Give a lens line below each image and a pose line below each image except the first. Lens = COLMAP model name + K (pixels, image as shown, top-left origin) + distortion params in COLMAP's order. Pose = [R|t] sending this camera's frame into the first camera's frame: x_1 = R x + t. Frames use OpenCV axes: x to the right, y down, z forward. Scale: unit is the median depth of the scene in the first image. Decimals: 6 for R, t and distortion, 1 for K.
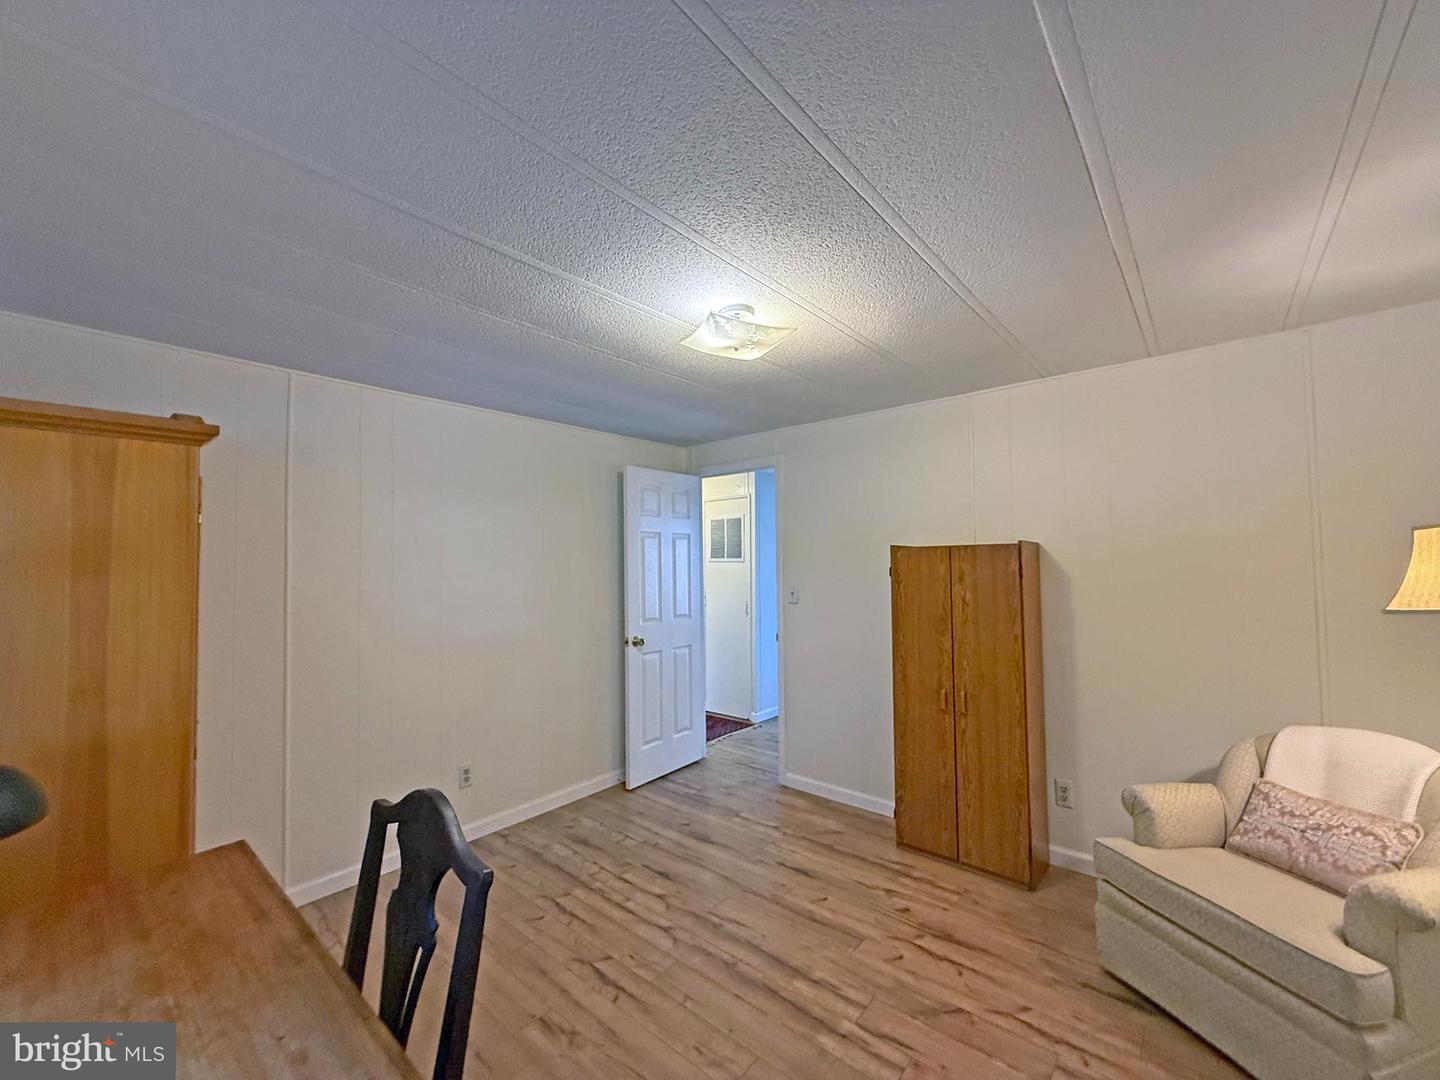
lens RADIAL K [[572.3, 0, 721.4], [0, 572.3, 543.1], [0, 0, 1]] dist [-0.012479, -0.000084]
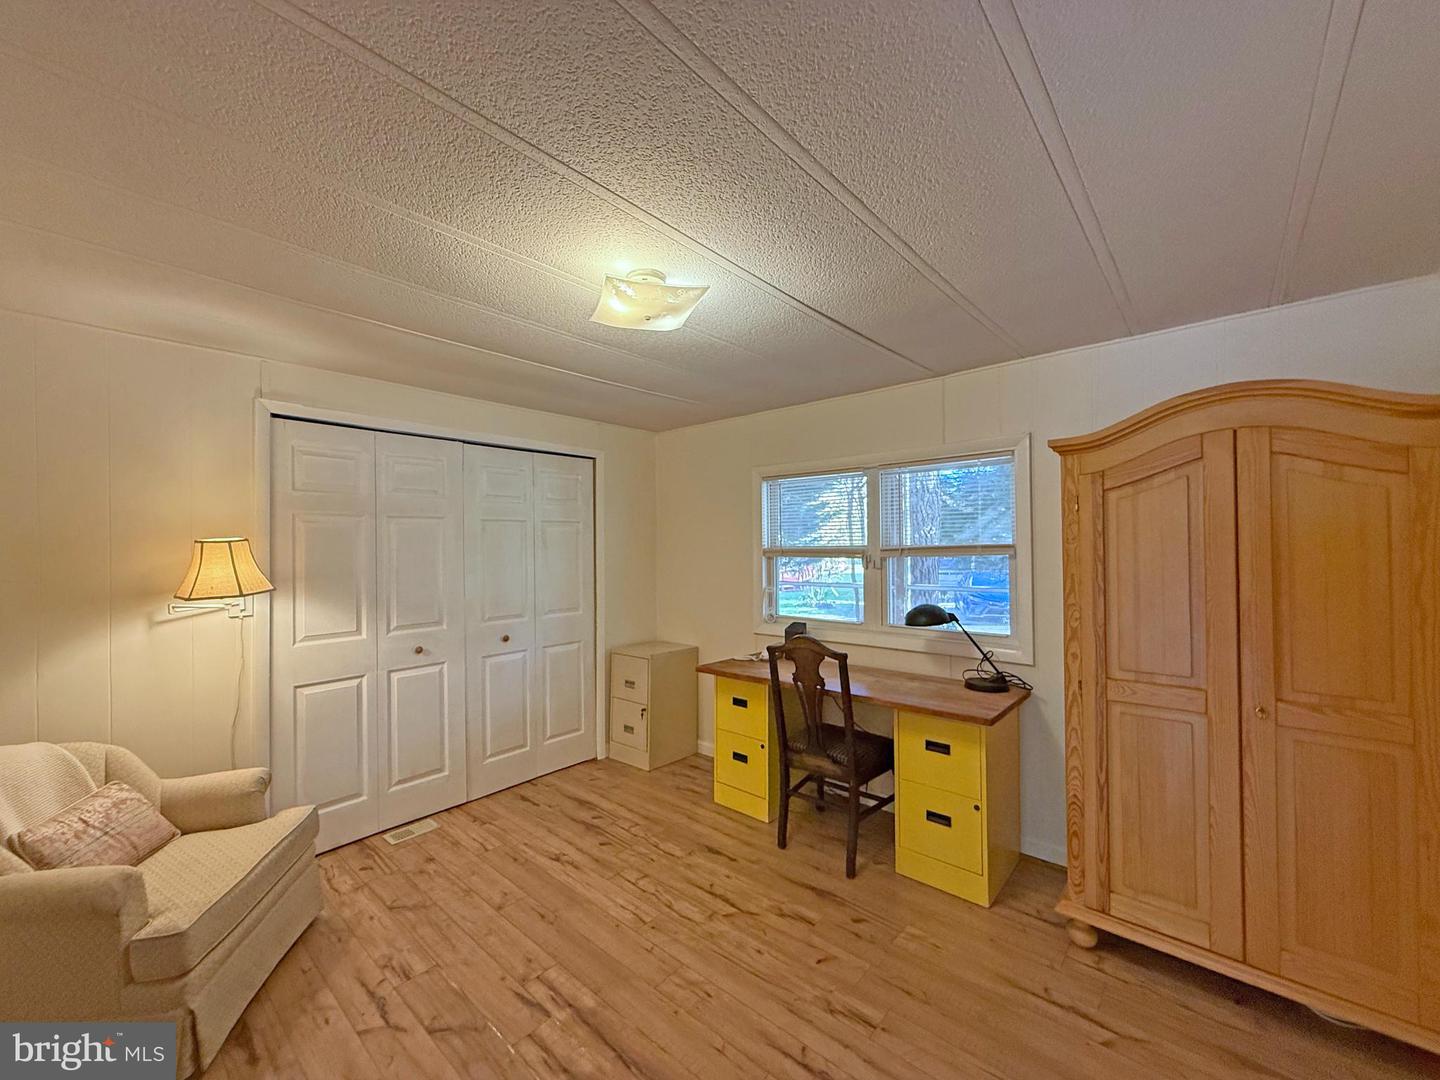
lens RADIAL K [[572.3, 0, 719.8], [0, 572.3, 543.9], [0, 0, 1]] dist [-0.012479, -0.000084]
pose [[-0.999528, 0.028840, 0.010624, -0.095977], [0.028296, 0.998436, -0.048225, 0.071634], [-0.011998, -0.047901, -0.998780, 2.040088]]
